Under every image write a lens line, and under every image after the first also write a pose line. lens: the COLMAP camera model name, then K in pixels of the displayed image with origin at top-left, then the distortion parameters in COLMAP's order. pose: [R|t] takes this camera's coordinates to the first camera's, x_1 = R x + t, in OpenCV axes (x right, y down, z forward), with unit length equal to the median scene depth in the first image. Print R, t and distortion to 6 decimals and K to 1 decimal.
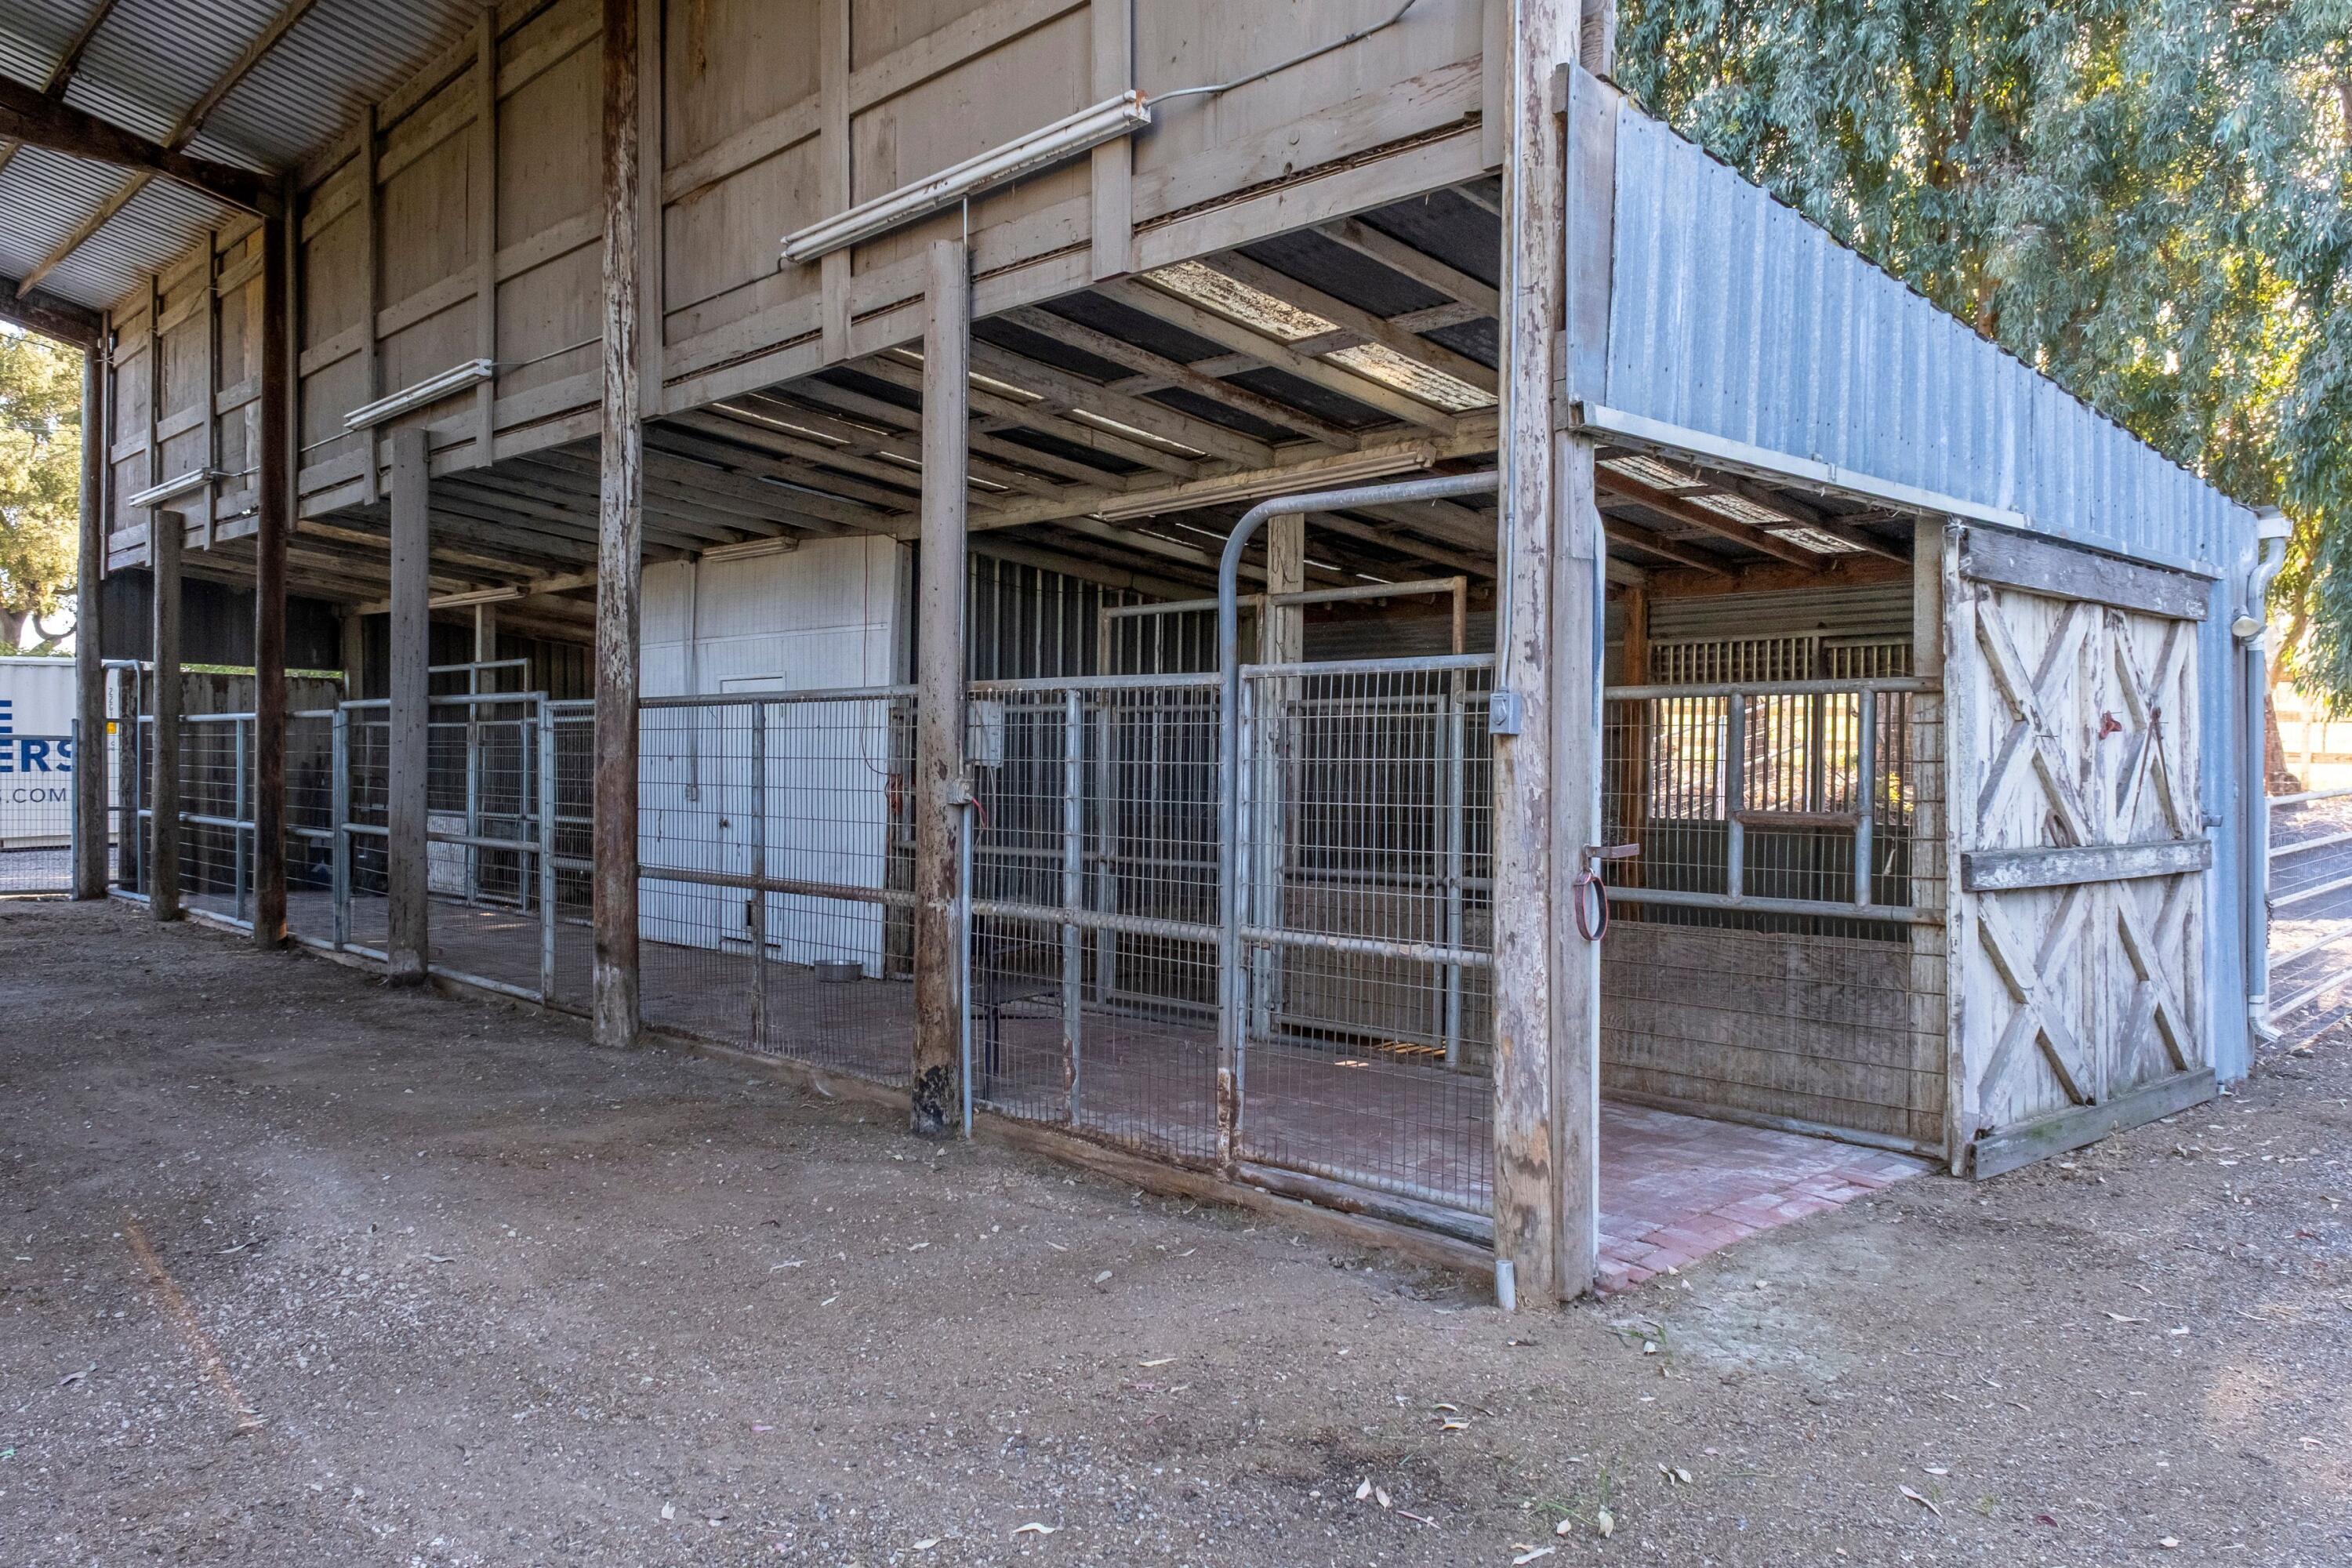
lens RADIAL K [[1730.1, 0, 1176.0], [0, 1730.1, 784.0], [0, 0, 1]] dist [0.040029, 0.000280]
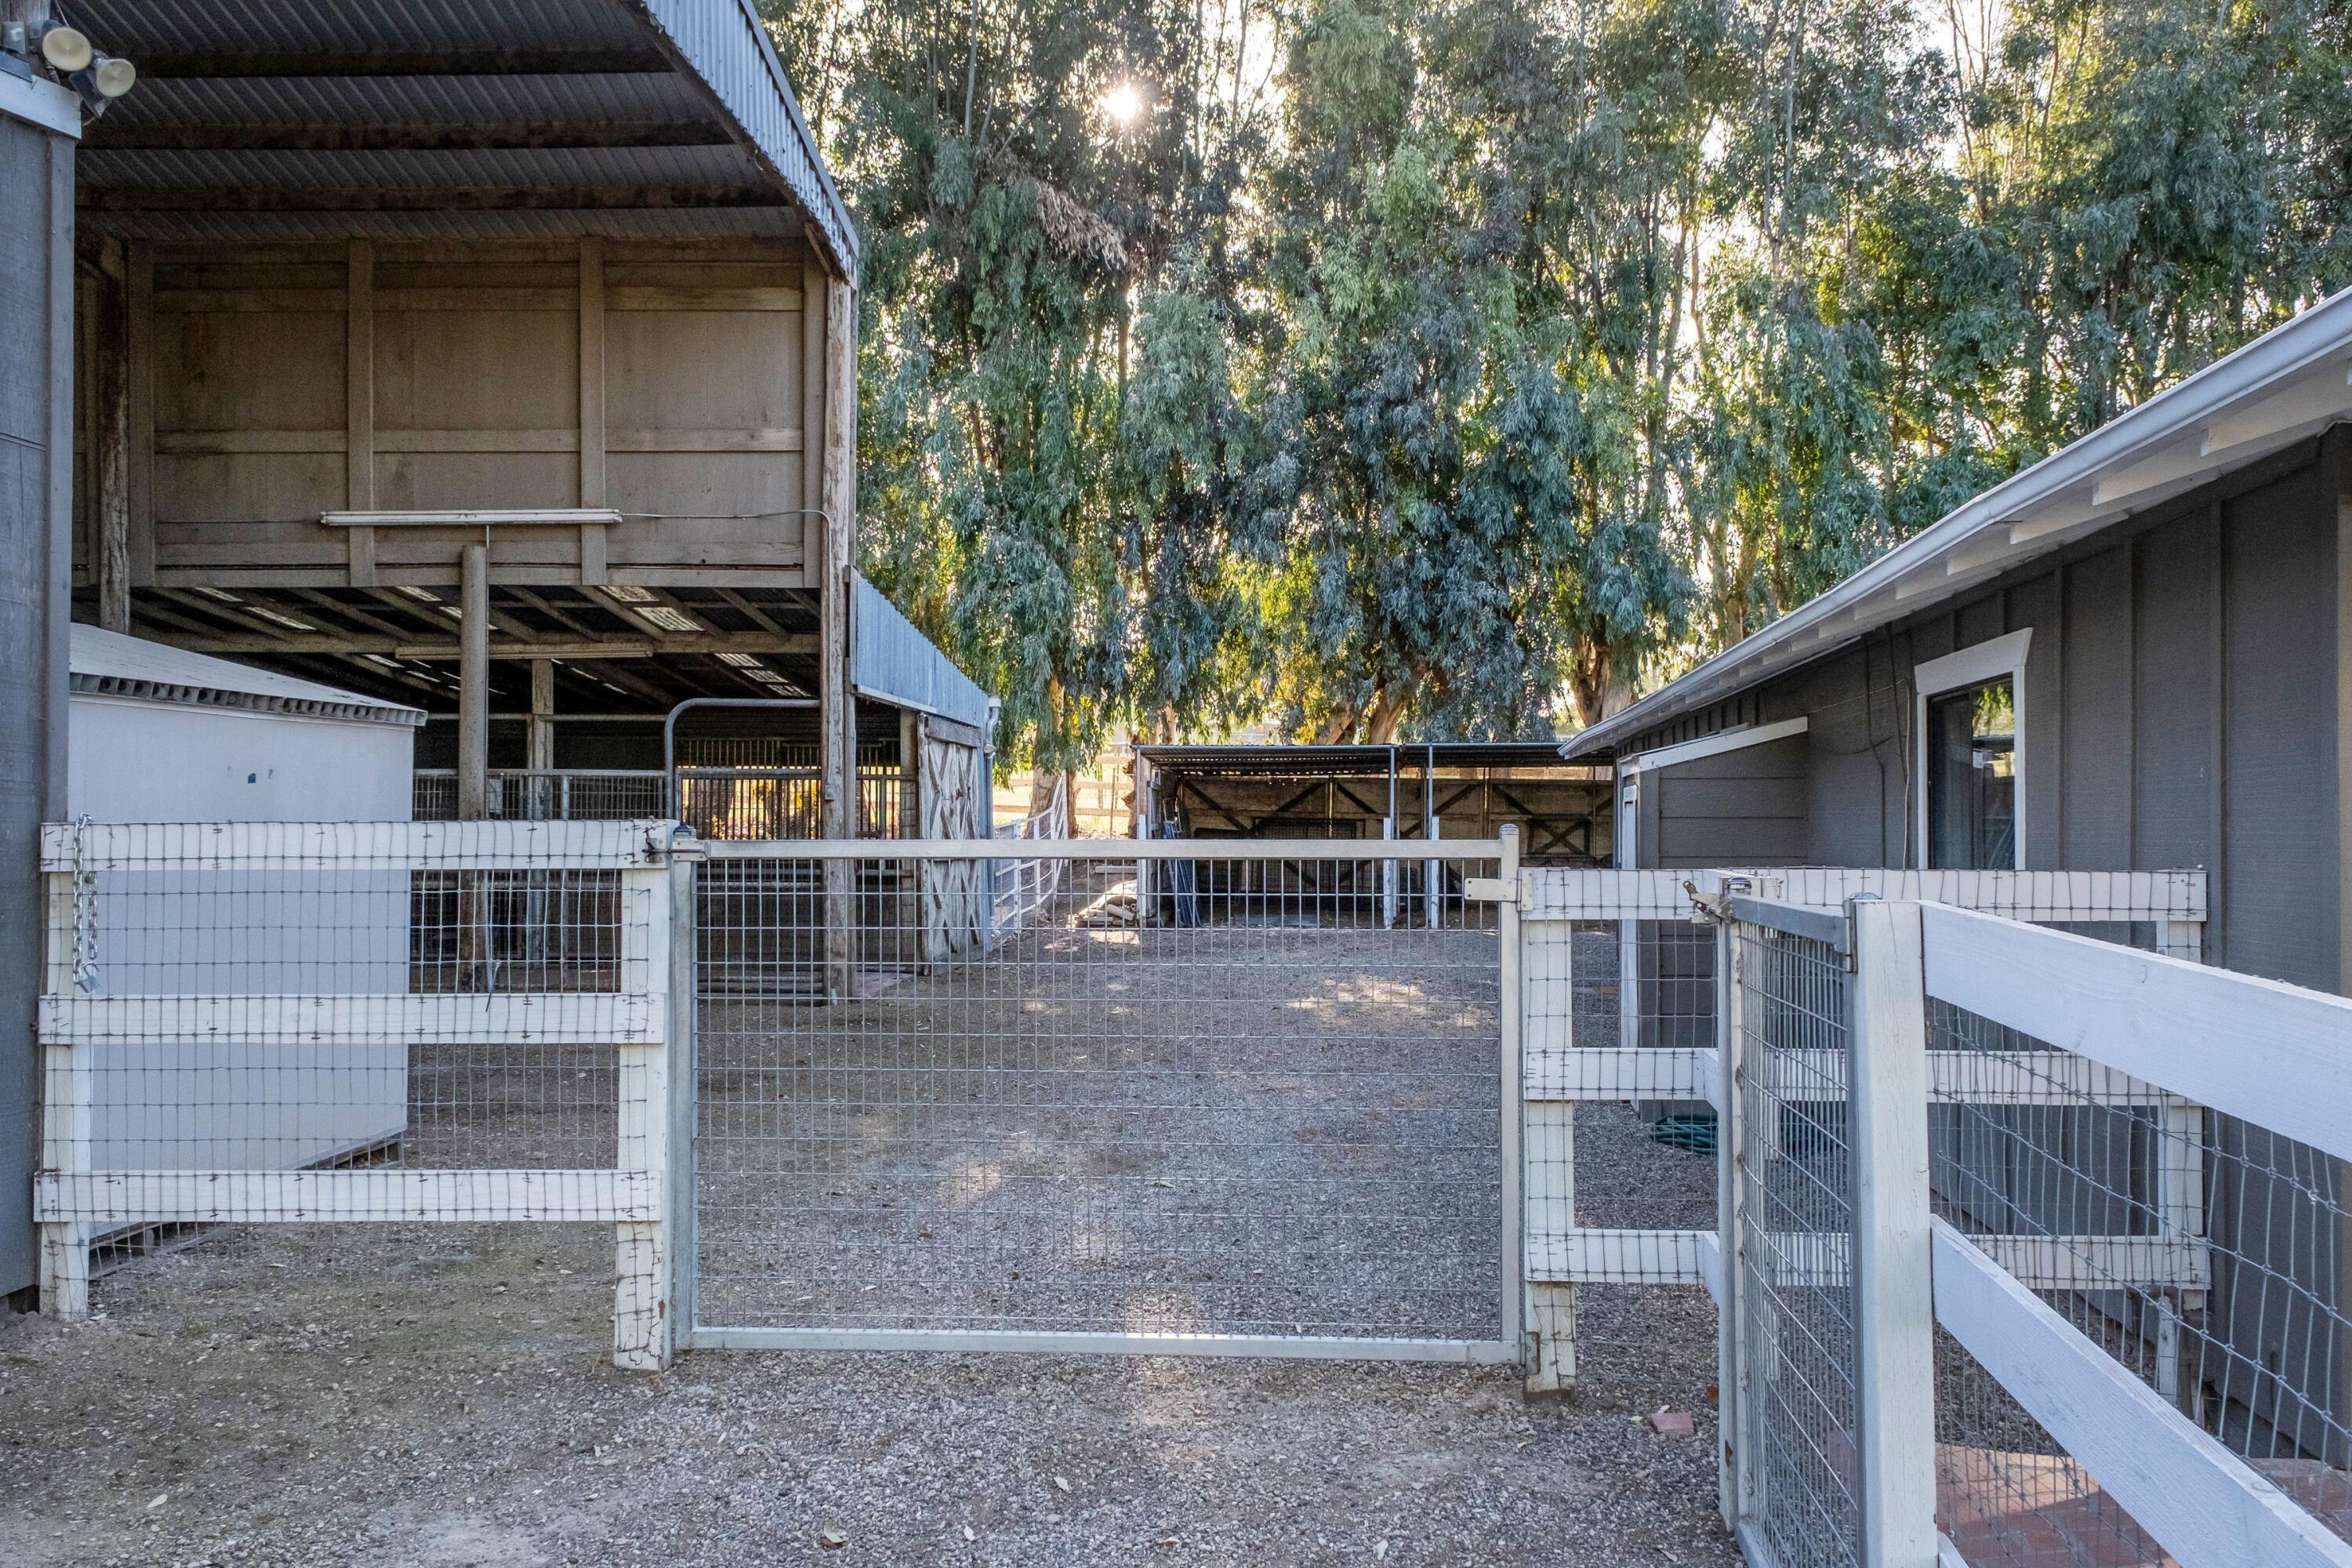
lens RADIAL K [[1810.3, 0, 1176.0], [0, 1810.3, 784.0], [0, 0, 1]] dist [0.001763, 0.002461]
pose [[0.738761, 0.007948, 0.673920, -0.993465], [0.011803, 0.999625, -0.024728, 0.018550], [-0.673864, 0.026223, 0.738390, -1.114938]]
